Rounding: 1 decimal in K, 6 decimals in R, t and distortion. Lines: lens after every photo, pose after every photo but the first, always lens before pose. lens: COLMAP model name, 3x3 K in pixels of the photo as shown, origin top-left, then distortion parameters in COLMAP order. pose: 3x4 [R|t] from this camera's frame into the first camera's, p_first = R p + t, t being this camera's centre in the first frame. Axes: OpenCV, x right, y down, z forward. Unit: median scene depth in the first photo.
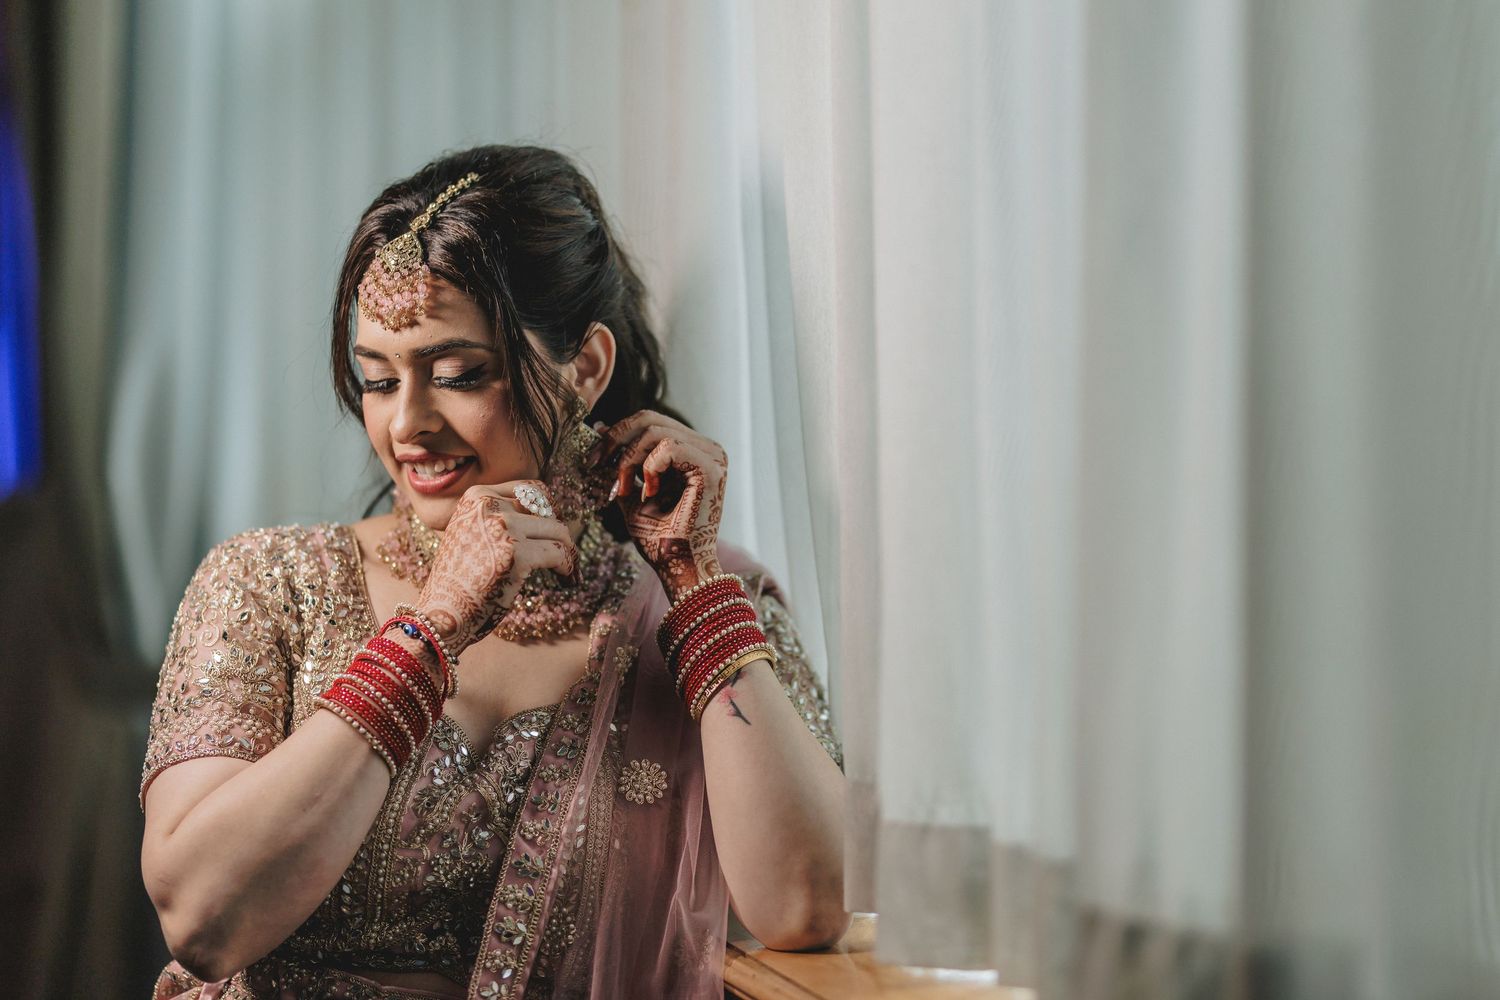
lens RADIAL K [[3686.5, 0, 750.0], [0, 3686.5, 498.7], [0, 0, 1]] dist [-0.055104, 0.000000]
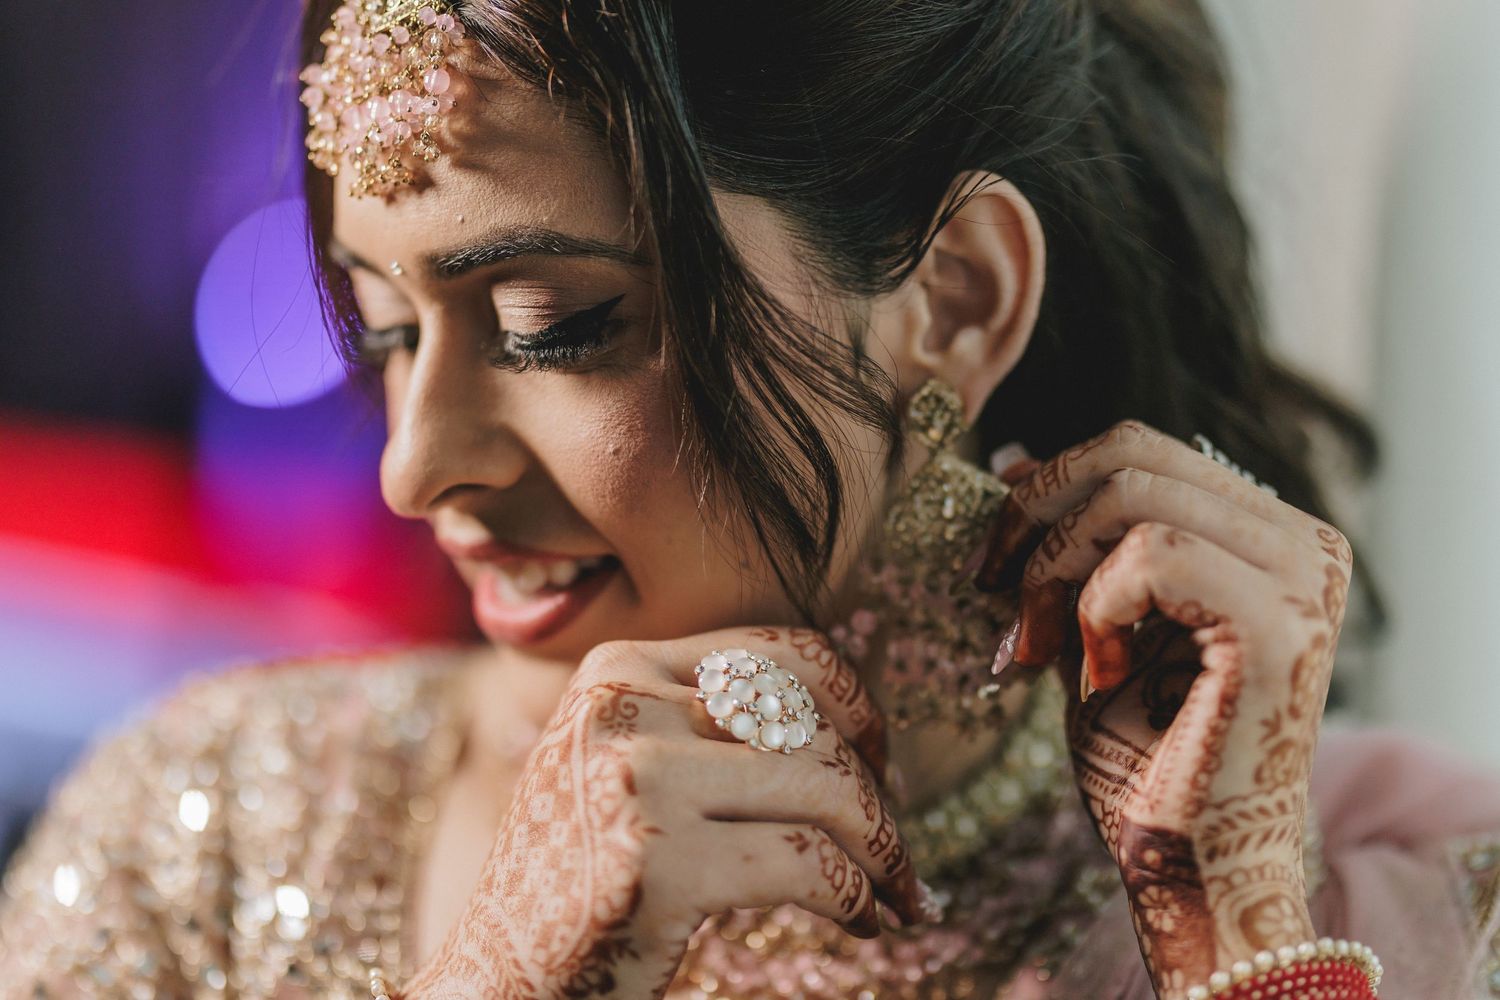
lens RADIAL K [[3686.5, 0, 751.4], [0, 3686.5, 504.1], [0, 0, 1]] dist [-0.055104, 0.000000]
pose [[0.919993, 0.046528, -0.389163, 0.075236], [-0.002020, 0.993478, 0.114005, -0.056785], [0.391929, -0.104097, 0.914087, 0.681977]]
